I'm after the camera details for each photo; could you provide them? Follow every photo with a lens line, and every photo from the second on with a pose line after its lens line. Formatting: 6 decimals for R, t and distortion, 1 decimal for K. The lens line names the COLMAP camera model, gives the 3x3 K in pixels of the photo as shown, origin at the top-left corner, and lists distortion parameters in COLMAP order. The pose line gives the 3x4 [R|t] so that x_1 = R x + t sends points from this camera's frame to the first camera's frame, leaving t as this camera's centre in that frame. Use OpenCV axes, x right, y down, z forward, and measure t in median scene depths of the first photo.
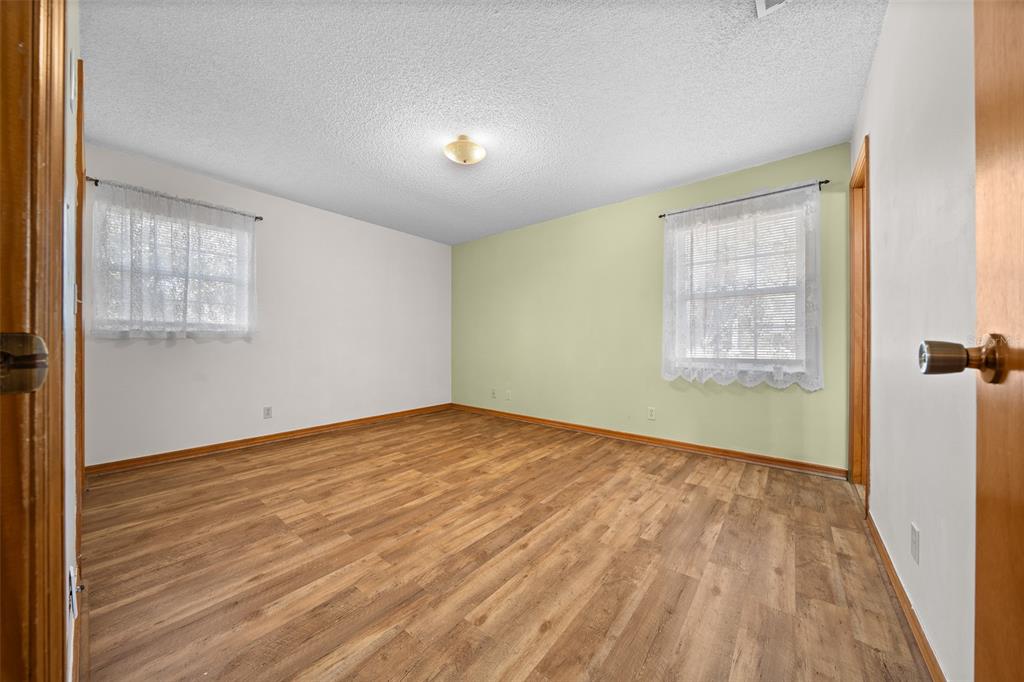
lens RADIAL K [[350.7, 0, 512.3], [0, 350.7, 341.9], [0, 0, 1]] dist [0.001878, -0.000392]
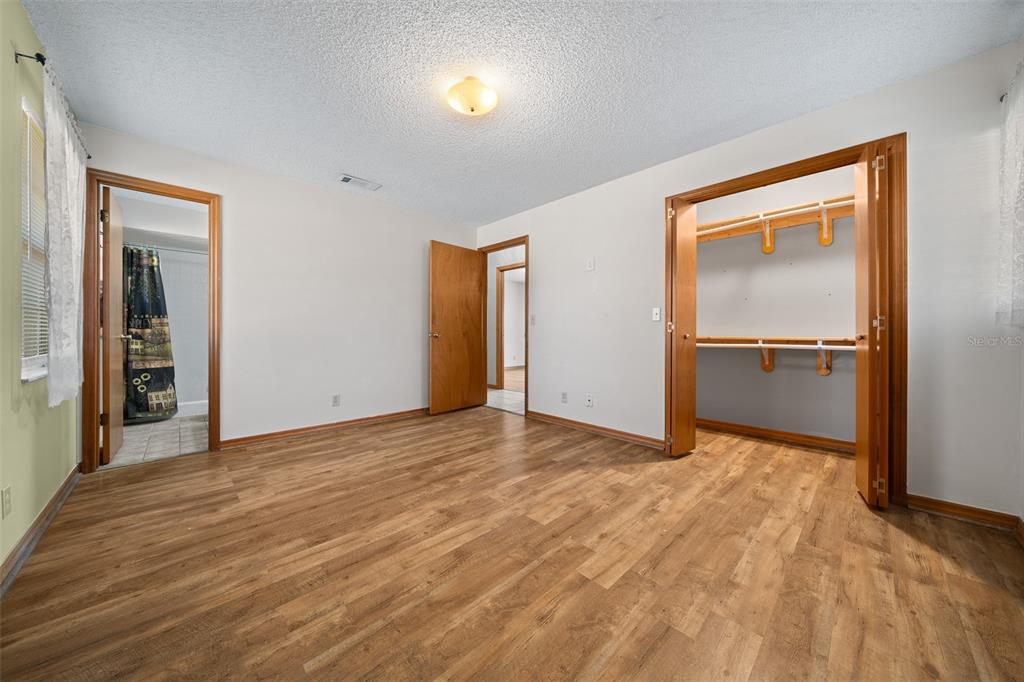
lens RADIAL K [[350.7, 0, 510.5], [0, 350.7, 335.3], [0, 0, 1]] dist [0.001878, -0.000392]
pose [[-0.992653, -0.004409, 0.120917, -0.326604], [-0.004658, 0.999988, -0.001775, 0.010653], [-0.120908, -0.002325, -0.992661, 1.817648]]
